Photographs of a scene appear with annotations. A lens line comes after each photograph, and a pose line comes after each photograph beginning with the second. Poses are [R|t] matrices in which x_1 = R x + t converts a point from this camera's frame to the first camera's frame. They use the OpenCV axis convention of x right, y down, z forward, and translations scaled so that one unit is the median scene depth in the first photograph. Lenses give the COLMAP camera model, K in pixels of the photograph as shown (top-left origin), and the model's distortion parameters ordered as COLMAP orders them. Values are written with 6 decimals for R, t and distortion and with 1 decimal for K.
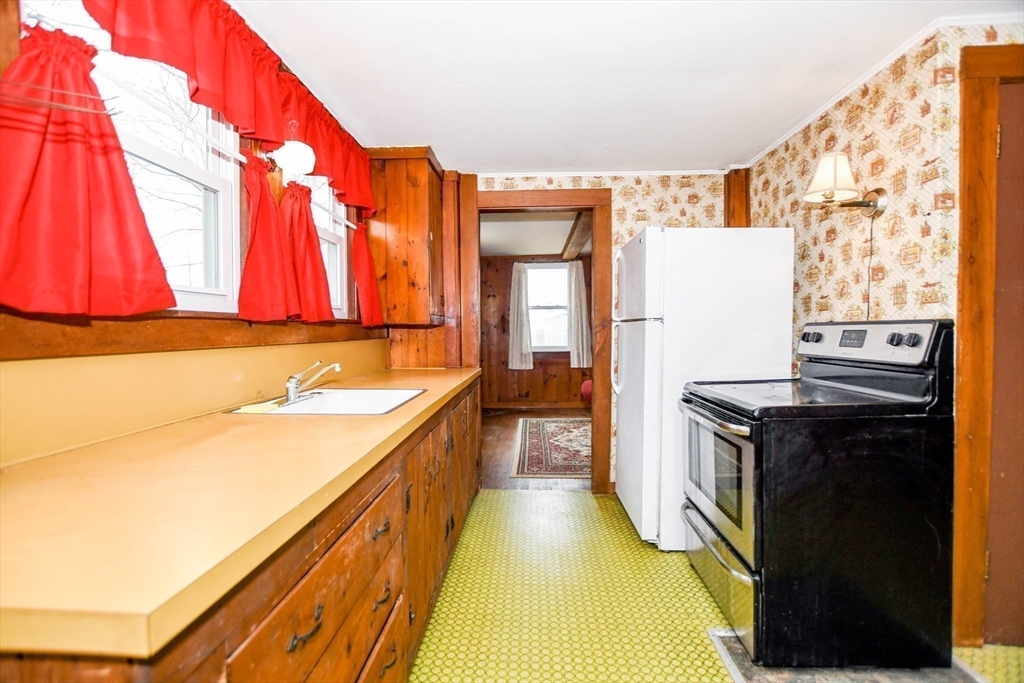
lens RADIAL K [[451.4, 0, 505.6], [0, 451.4, 342.6], [0, 0, 1]] dist [-0.032356, 0.004307]
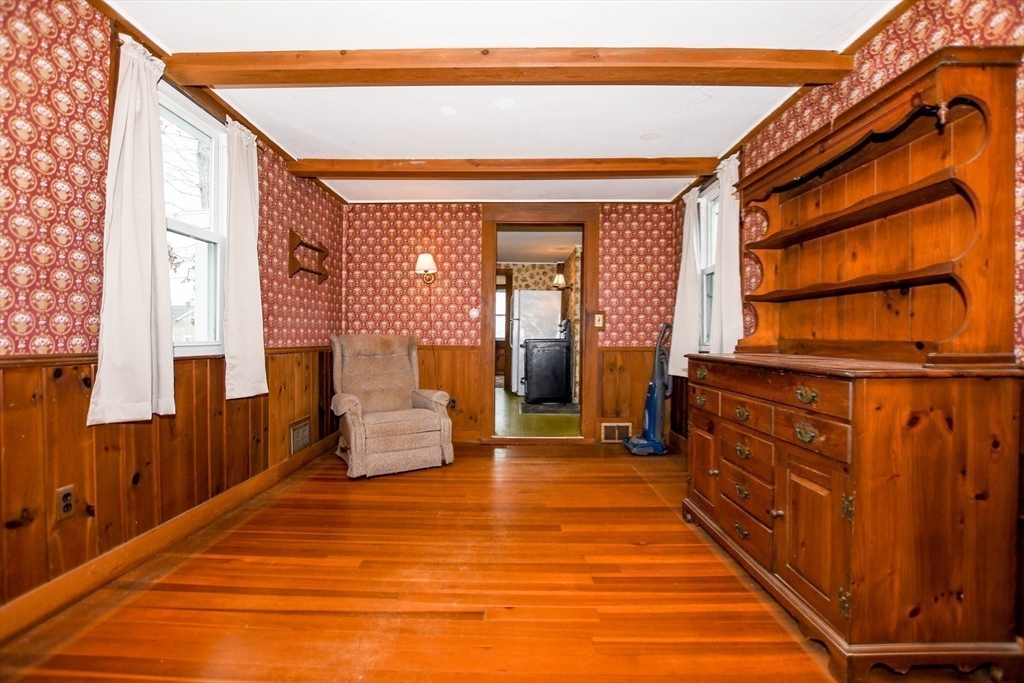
lens RADIAL K [[451.4, 0, 509.4], [0, 451.4, 348.0], [0, 0, 1]] dist [-0.032356, 0.004307]
pose [[0.998482, 0.013677, 0.053353, 0.132396], [-0.013567, 0.999905, -0.002431, 0.169709], [-0.053381, 0.001704, 0.998573, -2.350518]]
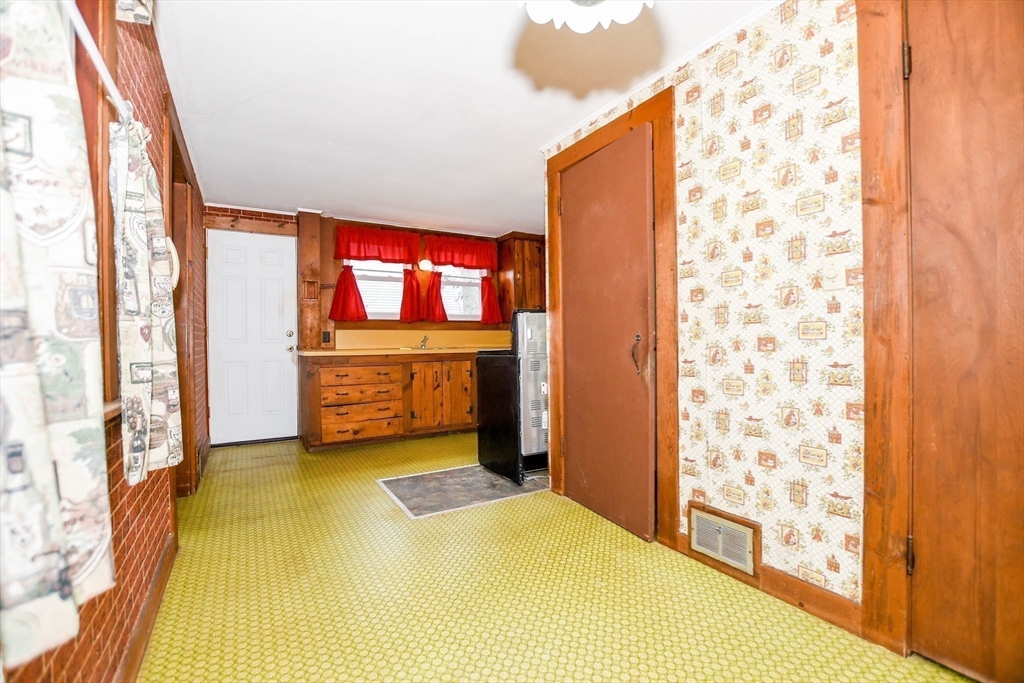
lens RADIAL K [[451.4, 0, 505.6], [0, 451.4, 347.8], [0, 0, 1]] dist [-0.032356, 0.004307]
pose [[0.555156, 0.011218, -0.831670, 1.899462], [-0.021619, 0.999766, -0.000945, 0.093045], [0.831465, 0.018505, 0.555269, -0.146700]]
